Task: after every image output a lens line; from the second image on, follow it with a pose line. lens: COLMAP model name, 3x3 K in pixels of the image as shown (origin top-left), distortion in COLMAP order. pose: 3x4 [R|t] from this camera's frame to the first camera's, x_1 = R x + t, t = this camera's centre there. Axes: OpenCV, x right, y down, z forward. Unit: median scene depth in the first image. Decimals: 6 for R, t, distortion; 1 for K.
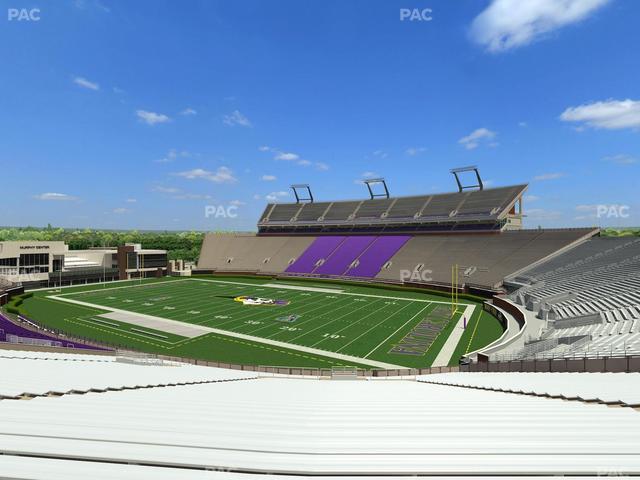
lens RADIAL K [[320.0, 0, 318.8], [0, 320.0, 242.1], [0, 0, 1]] dist [0.000089, -0.000070]
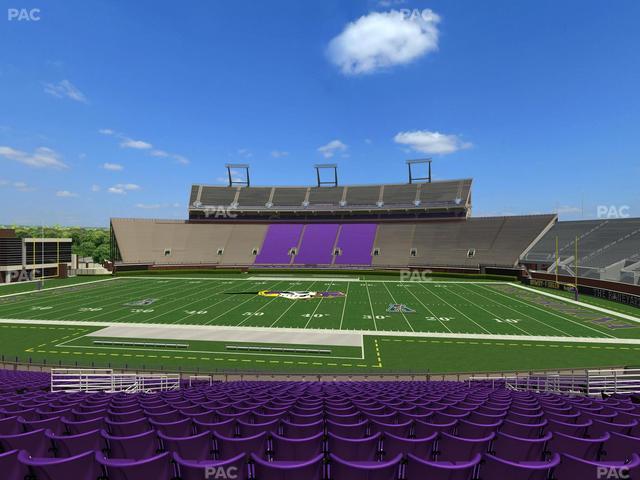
lens RADIAL K [[320.0, 0, 319.0], [0, 320.0, 242.3], [0, 0, 1]] dist [0.000089, -0.000070]
pose [[0.914098, -0.002824, 0.405483, -0.217318], [0.002633, 0.999996, 0.001028, 0.029100], [-0.405484, 0.000128, 0.914102, 0.140362]]
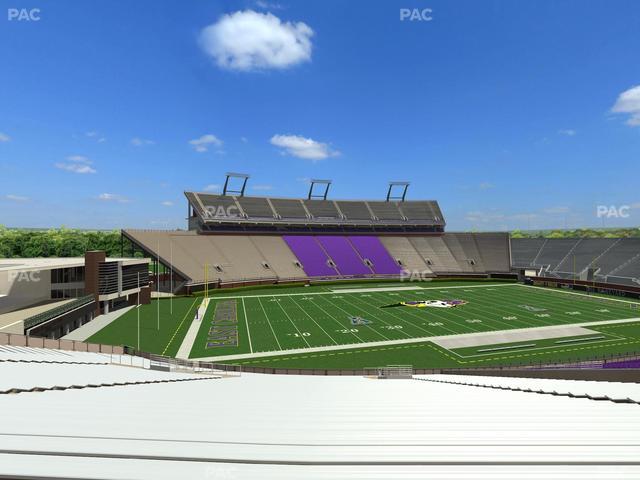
lens RADIAL K [[320.0, 0, 318.2], [0, 320.0, 243.2], [0, 0, 1]] dist [0.000089, -0.000070]
pose [[0.697936, -0.007802, 0.716118, -0.539705], [0.004828, 0.999969, 0.006190, -0.001850], [-0.716144, -0.000863, 0.697952, 0.280431]]
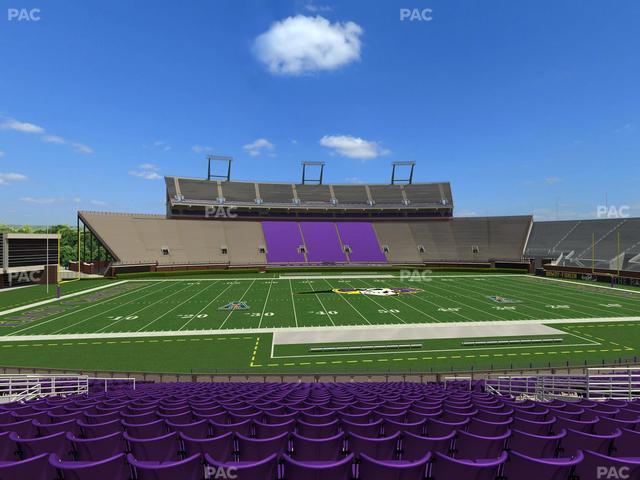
lens RADIAL K [[320.0, 0, 318.7], [0, 320.0, 242.4], [0, 0, 1]] dist [0.000089, -0.000070]
pose [[0.798699, -0.004688, 0.601713, -0.357157], [0.004072, 0.999989, 0.002387, 0.033346], [-0.601717, 0.000544, 0.798709, 0.236177]]
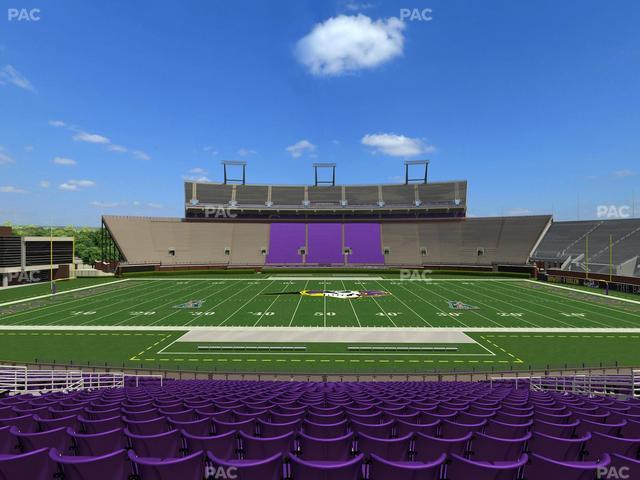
lens RADIAL K [[320.0, 0, 318.8], [0, 320.0, 242.3], [0, 0, 1]] dist [0.000089, -0.000070]
pose [[0.869549, -0.003539, 0.493834, -0.291744], [0.003257, 0.999994, 0.001432, 0.030448], [-0.493836, 0.000363, 0.869555, 0.183117]]
